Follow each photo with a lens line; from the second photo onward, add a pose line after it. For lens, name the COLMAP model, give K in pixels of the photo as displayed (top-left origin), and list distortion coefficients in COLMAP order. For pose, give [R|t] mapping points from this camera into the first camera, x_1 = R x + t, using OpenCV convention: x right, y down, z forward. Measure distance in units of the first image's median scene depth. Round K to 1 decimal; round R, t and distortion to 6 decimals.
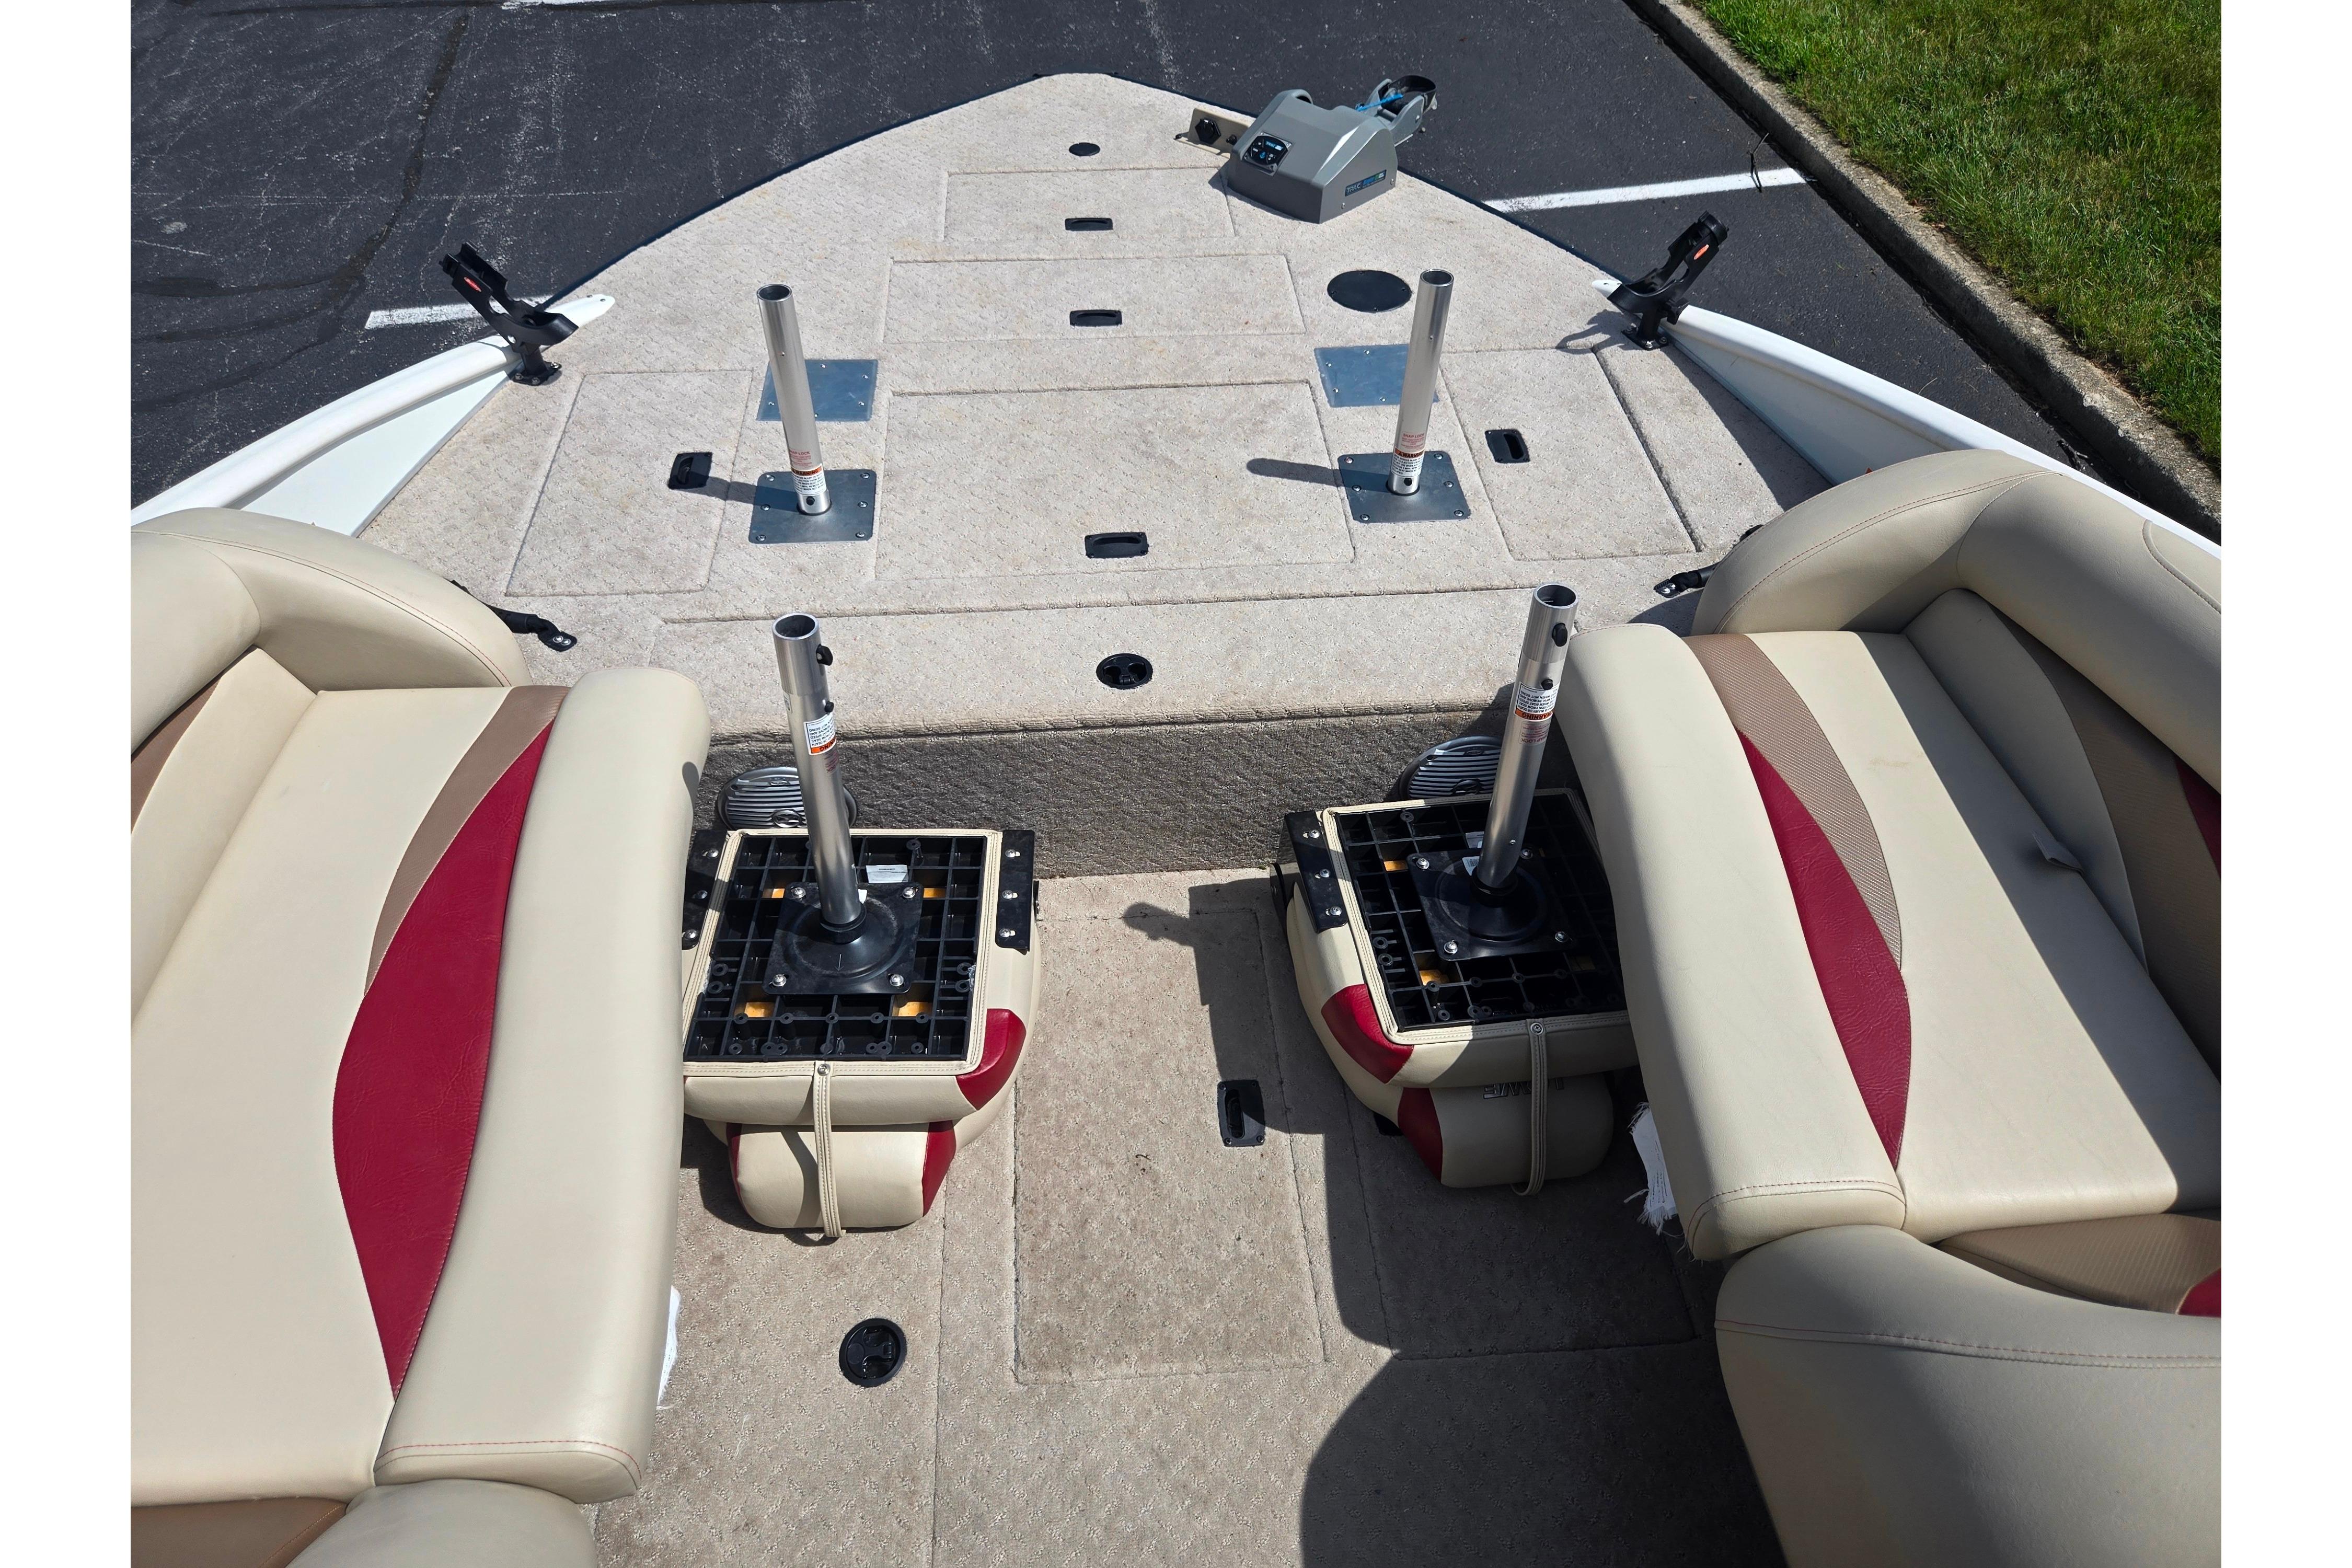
lens RADIAL K [[1414.3, 0, 1162.3], [0, 1414.3, 779.8], [0, 0, 1]] dist [0.046224, -0.032776]
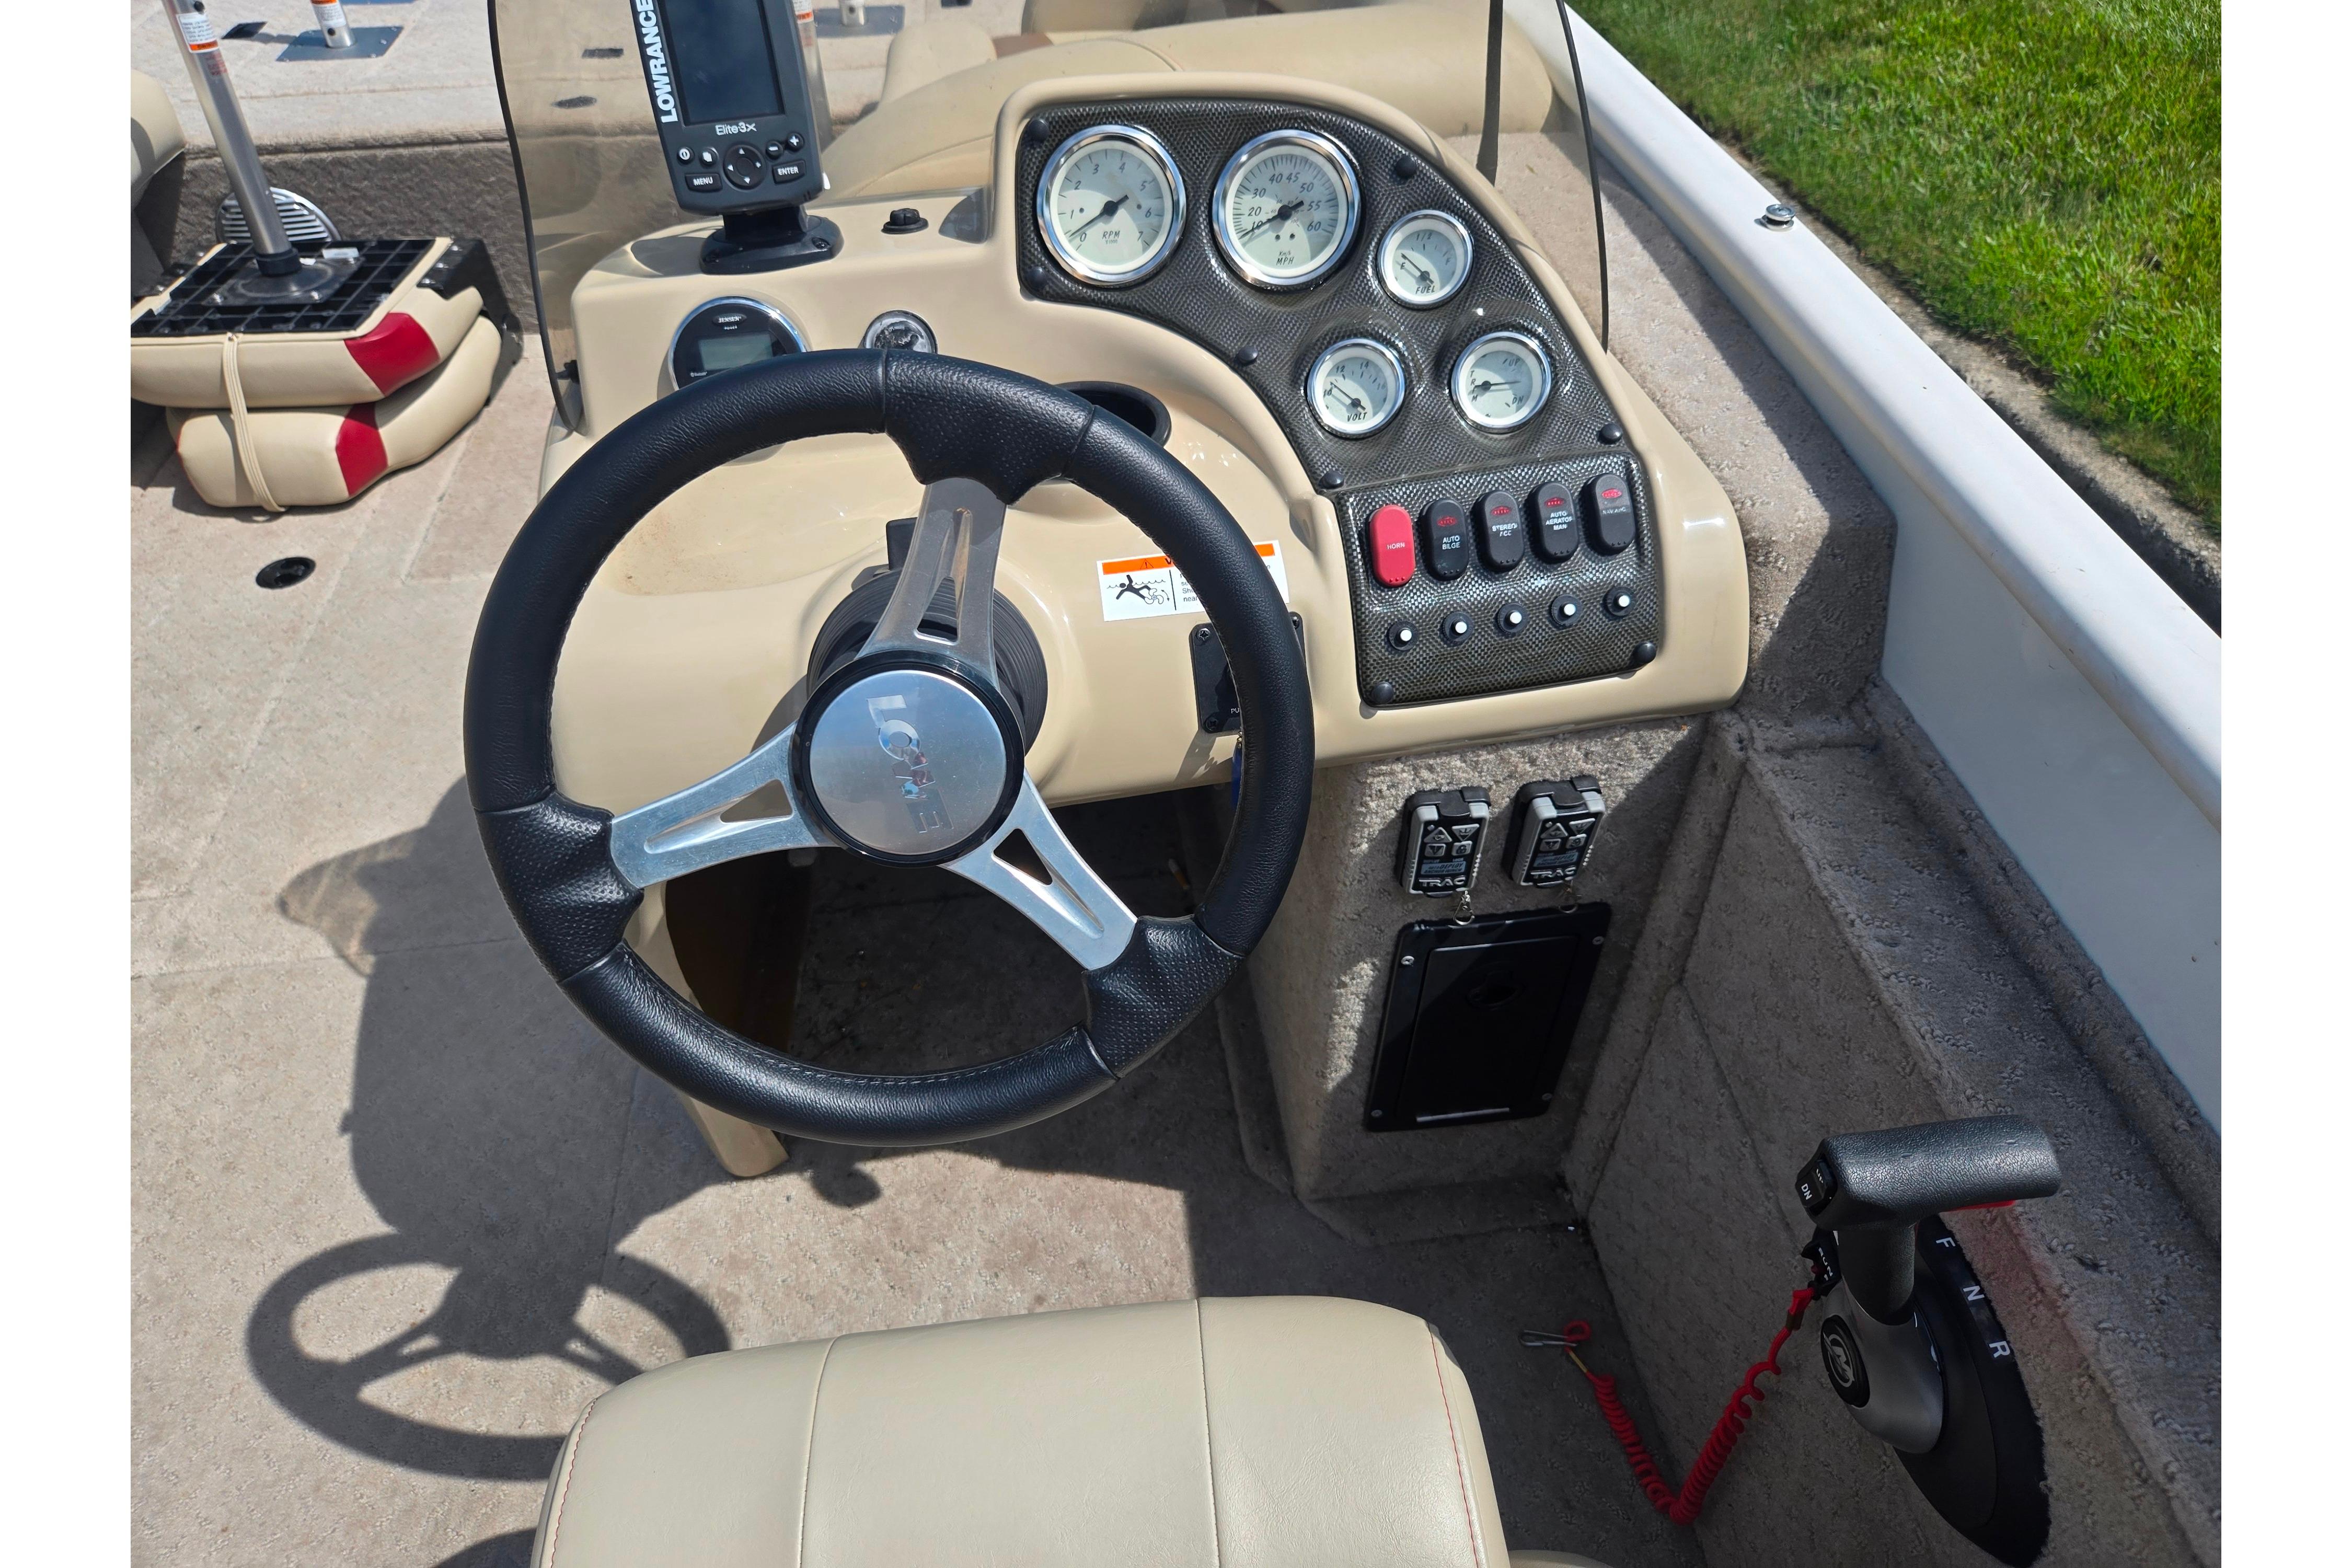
lens RADIAL K [[1414.3, 0, 1183.2], [0, 1414.3, 790.4], [0, 0, 1]] dist [0.046224, -0.032776]
pose [[0.998630, -0.050359, 0.014194, 0.390127], [0.051026, 0.997375, -0.051374, 0.503844], [-0.011569, 0.052027, 0.998579, -0.158451]]
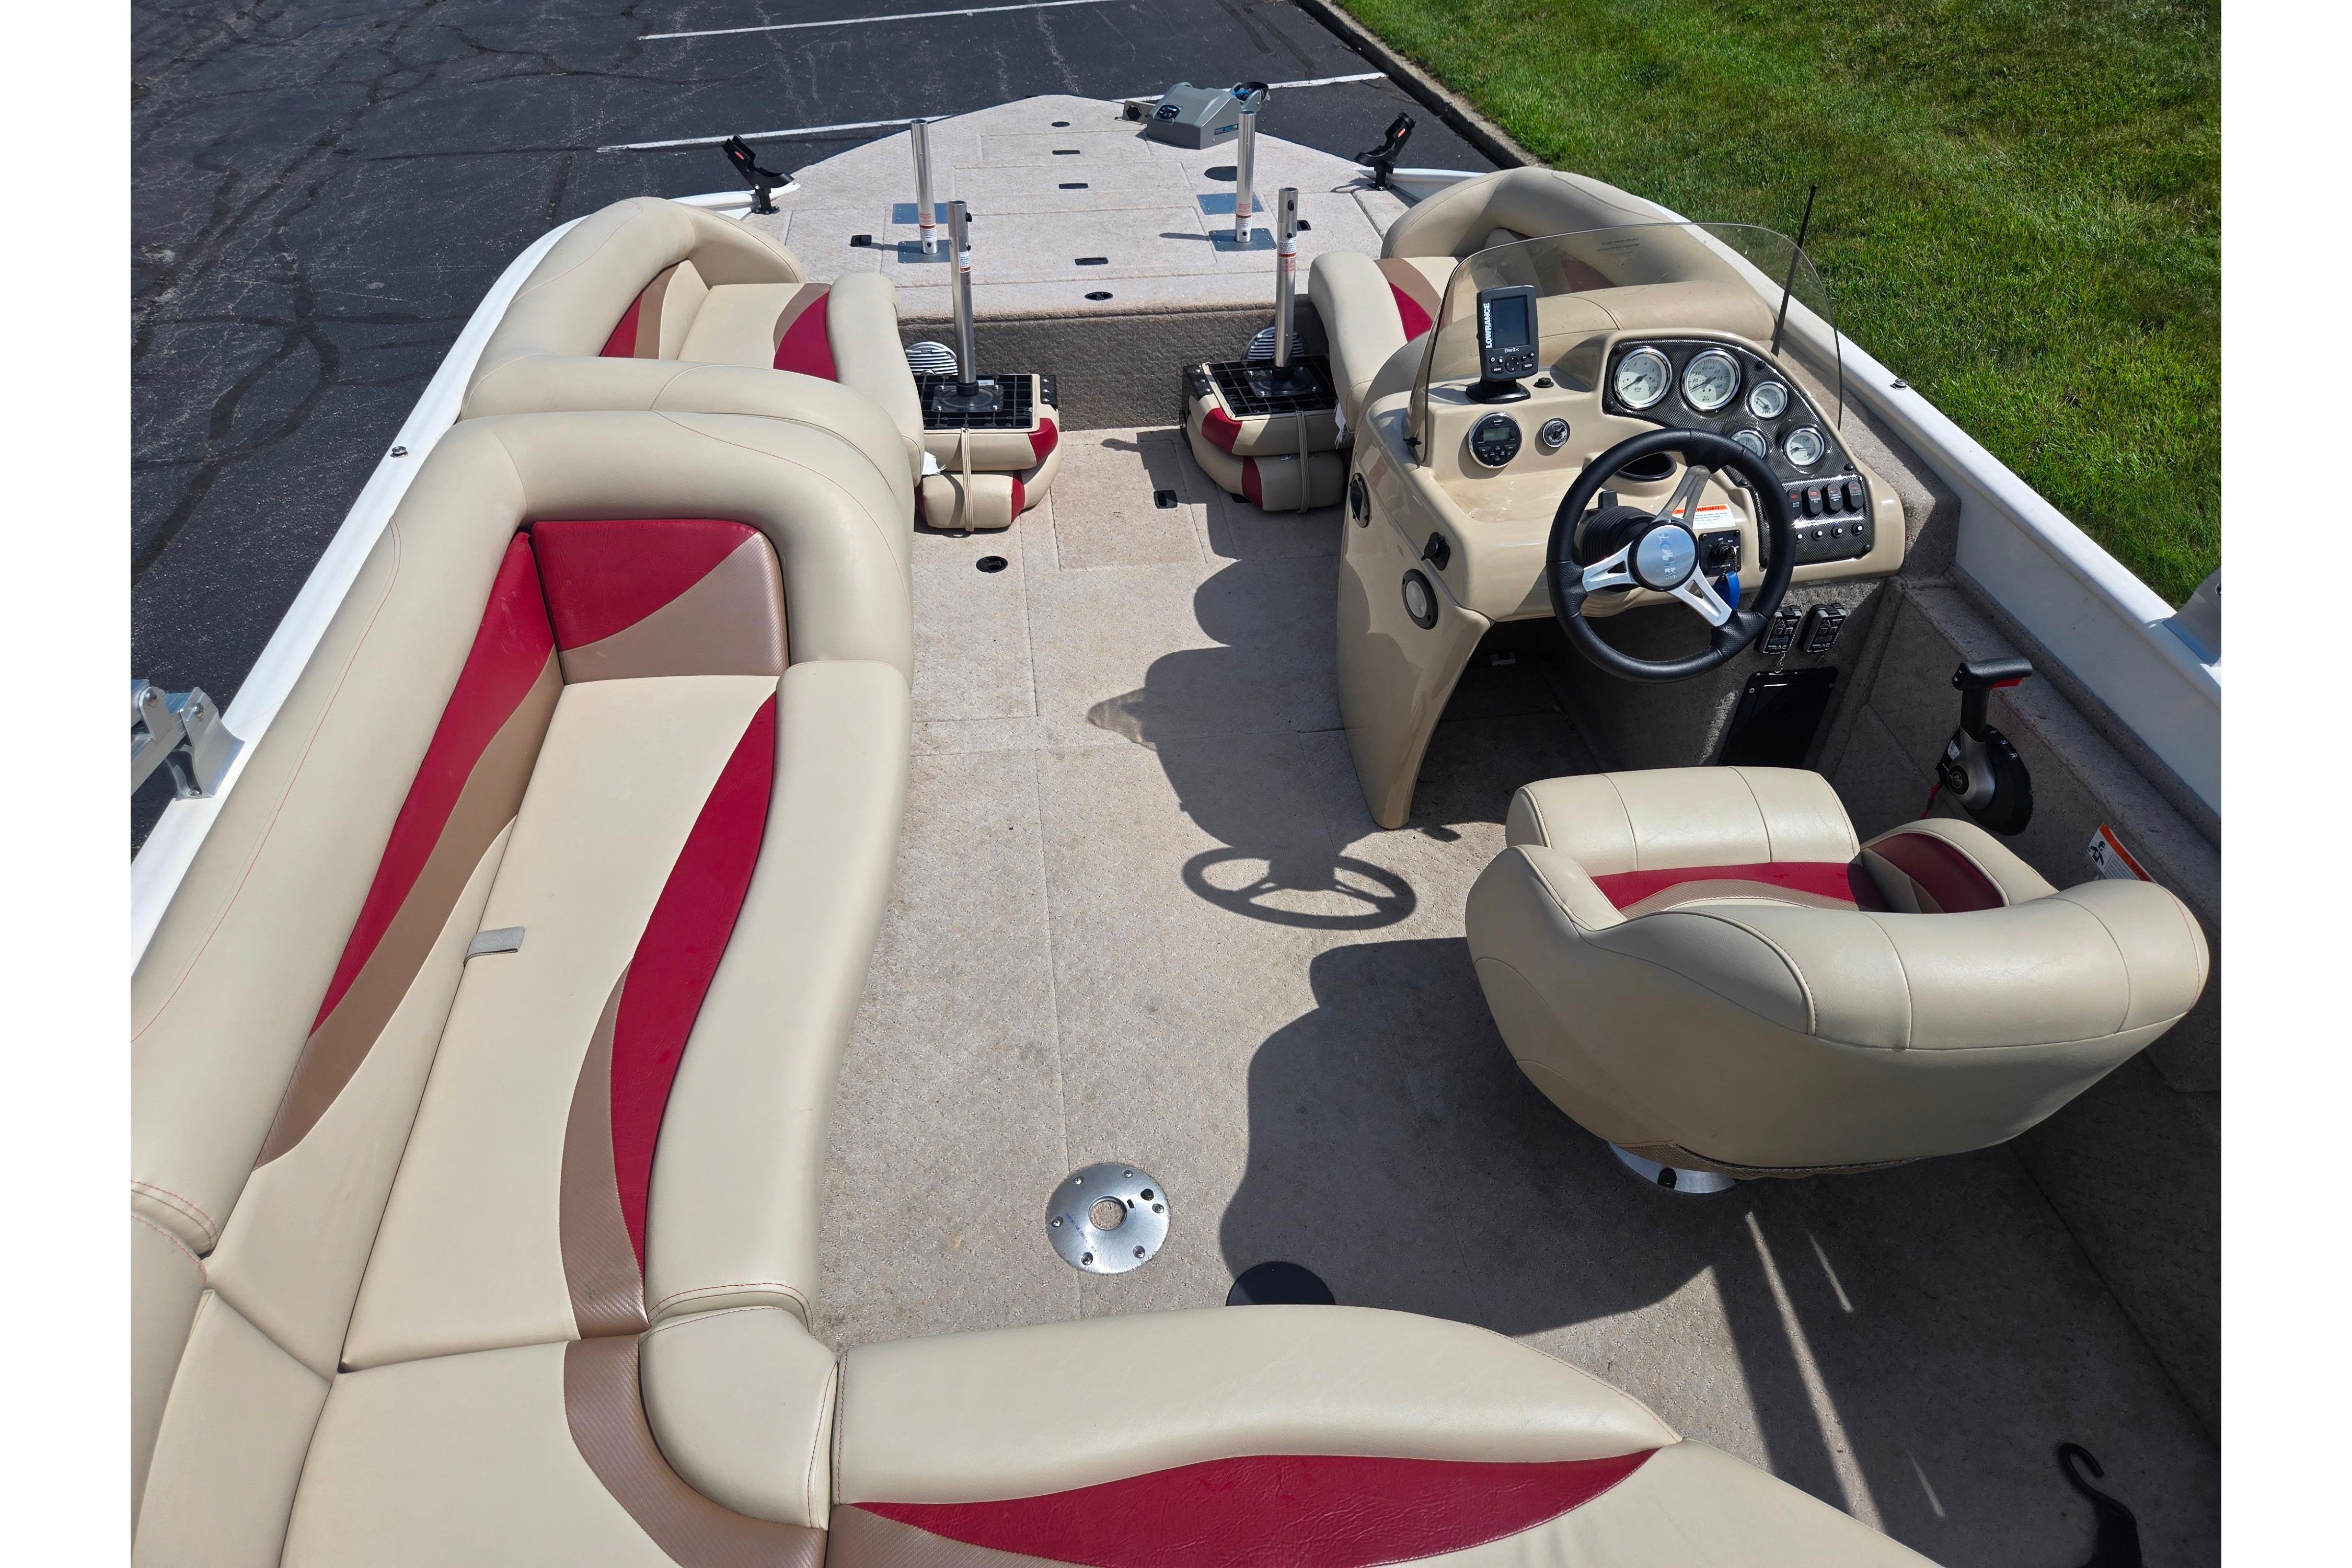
lens RADIAL K [[1414.3, 0, 1155.7], [0, 1414.3, 779.5], [0, 0, 1]] dist [0.046224, -0.032776]
pose [[0.999015, -0.034984, 0.027303, -0.021253], [0.038283, 0.990572, -0.131533, 0.732954], [-0.022444, 0.132449, 0.990936, -0.757187]]
